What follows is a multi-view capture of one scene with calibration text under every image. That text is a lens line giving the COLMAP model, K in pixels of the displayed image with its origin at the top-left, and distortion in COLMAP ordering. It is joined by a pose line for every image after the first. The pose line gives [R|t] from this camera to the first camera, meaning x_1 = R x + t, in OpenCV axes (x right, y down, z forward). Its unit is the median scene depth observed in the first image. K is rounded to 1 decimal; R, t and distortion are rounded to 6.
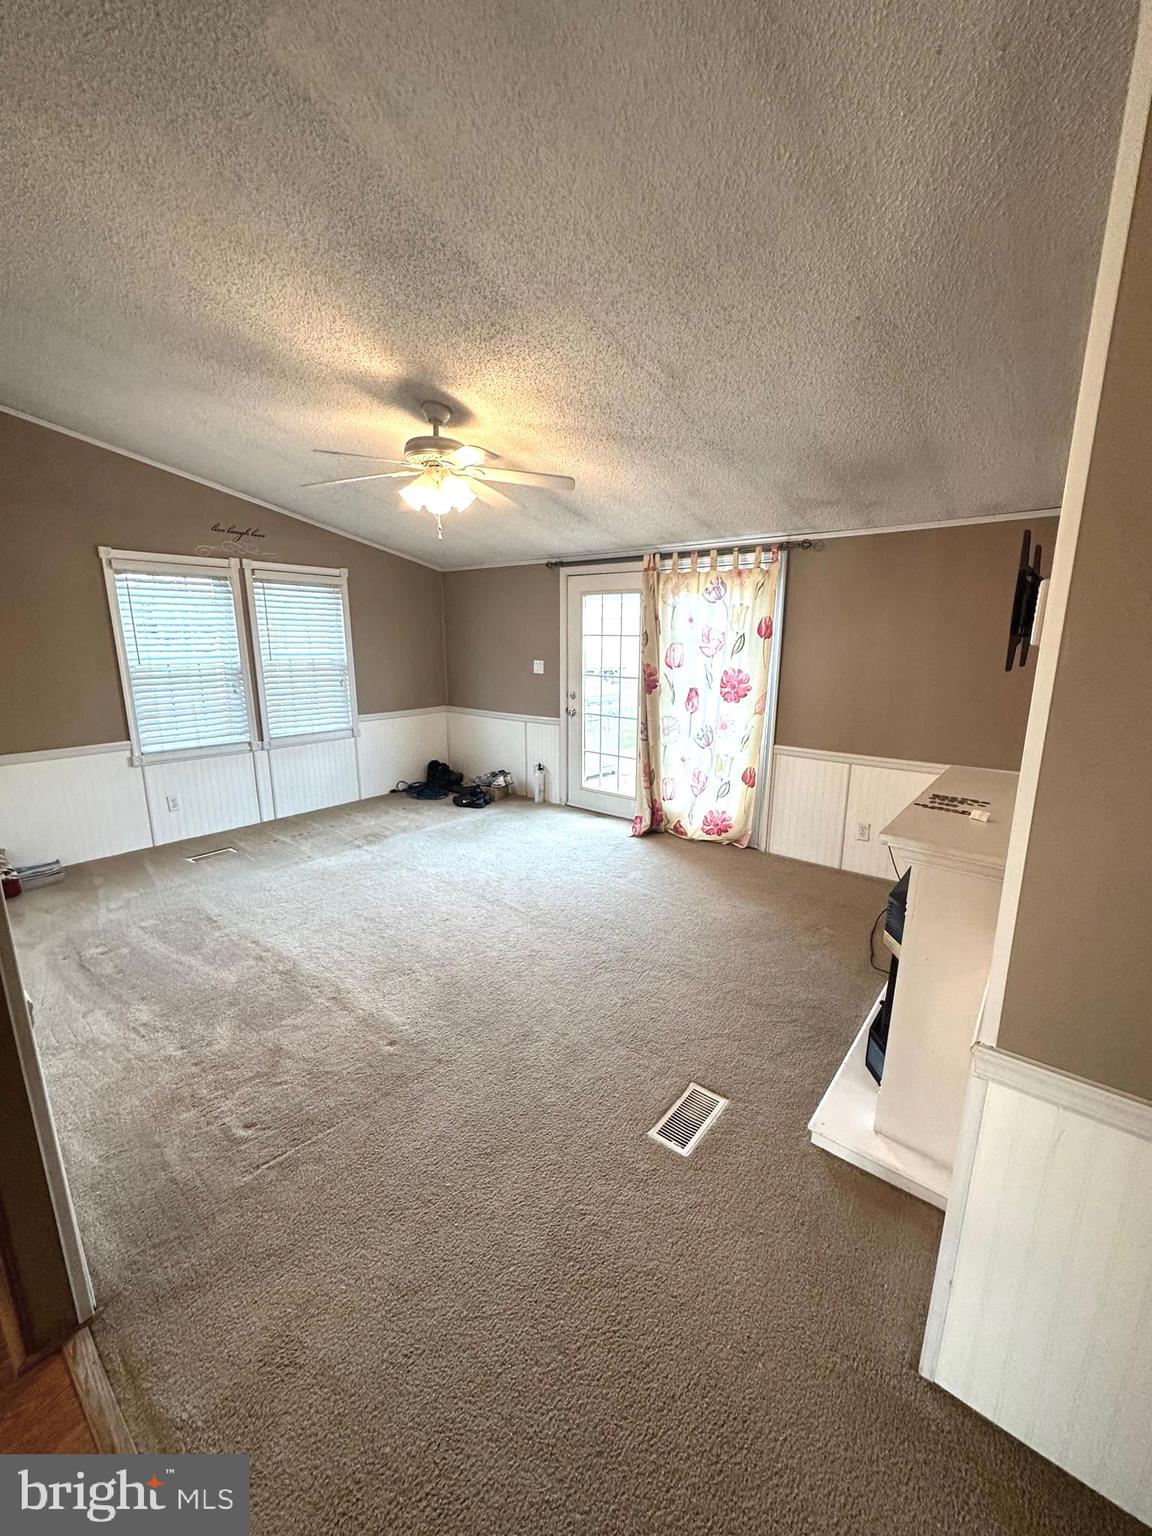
lens RADIAL K [[613.1, 0, 576.0], [0, 613.1, 768.0], [0, 0, 1]] dist [-0.002007, 0.000446]
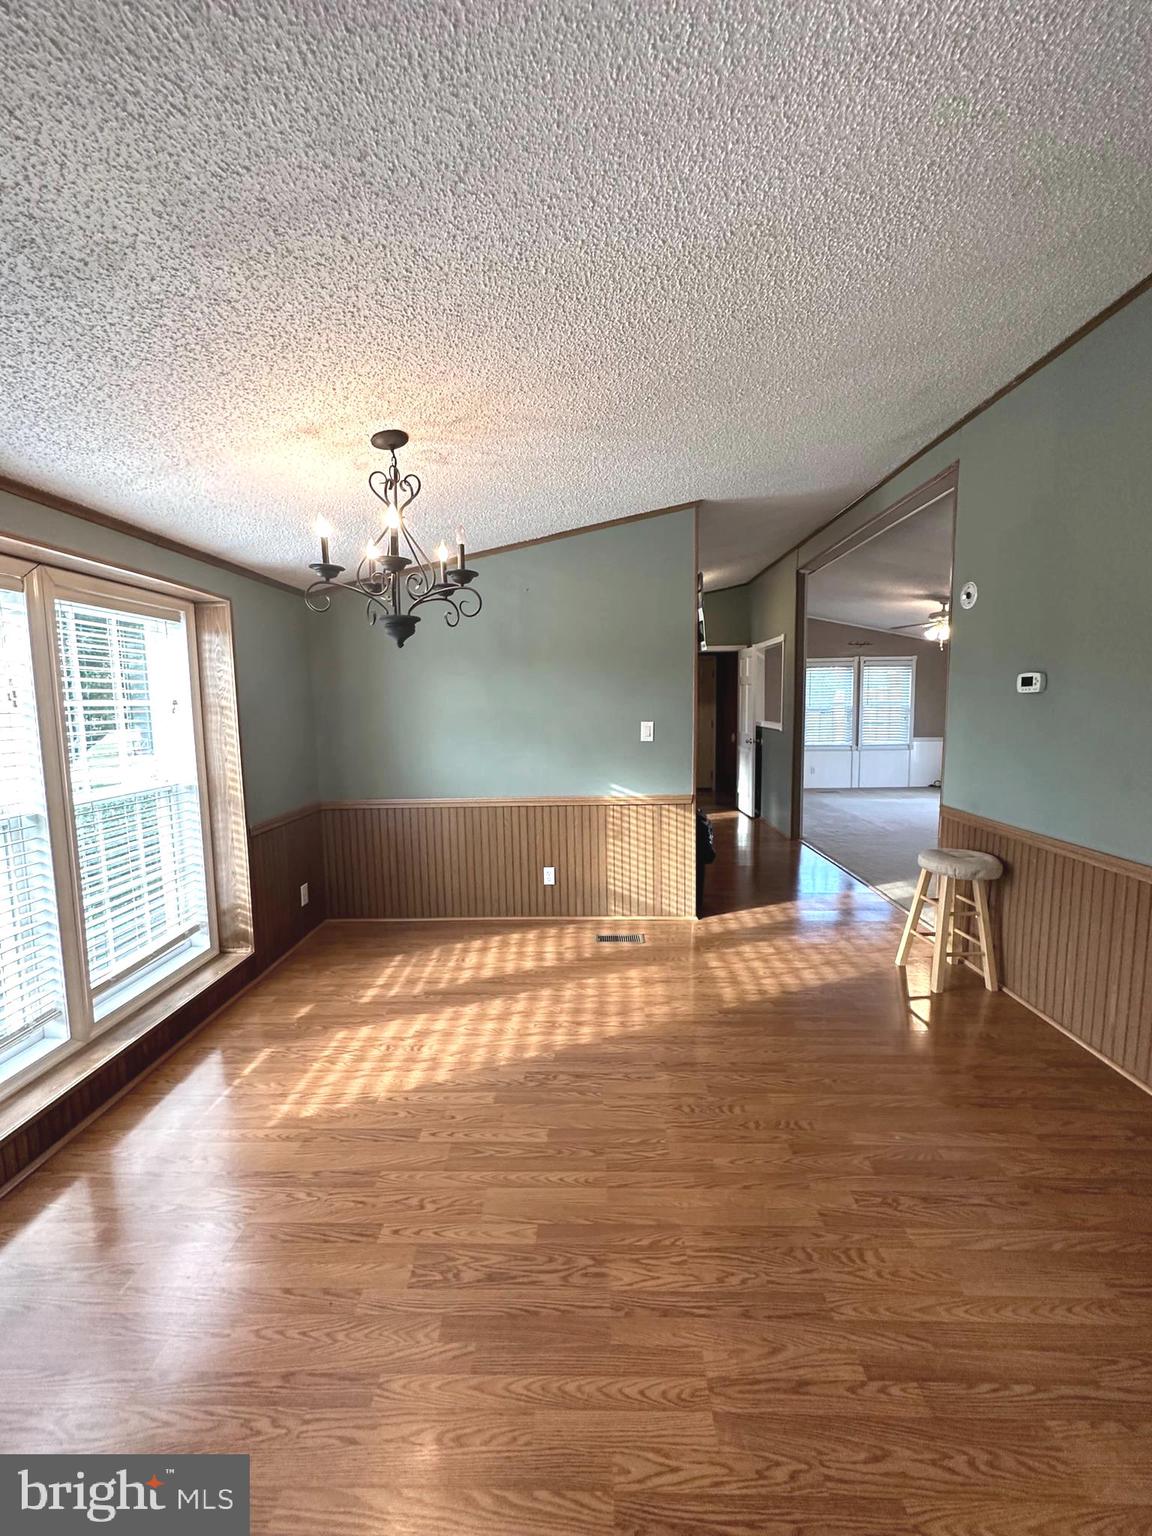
lens RADIAL K [[613.1, 0, 576.0], [0, 613.1, 768.0], [0, 0, 1]] dist [-0.002007, 0.000446]
pose [[0.613890, 0.075267, -0.785795, 0.484431], [-0.158741, 0.986880, -0.029486, 0.229557], [0.773266, 0.142839, 0.617783, -0.904694]]
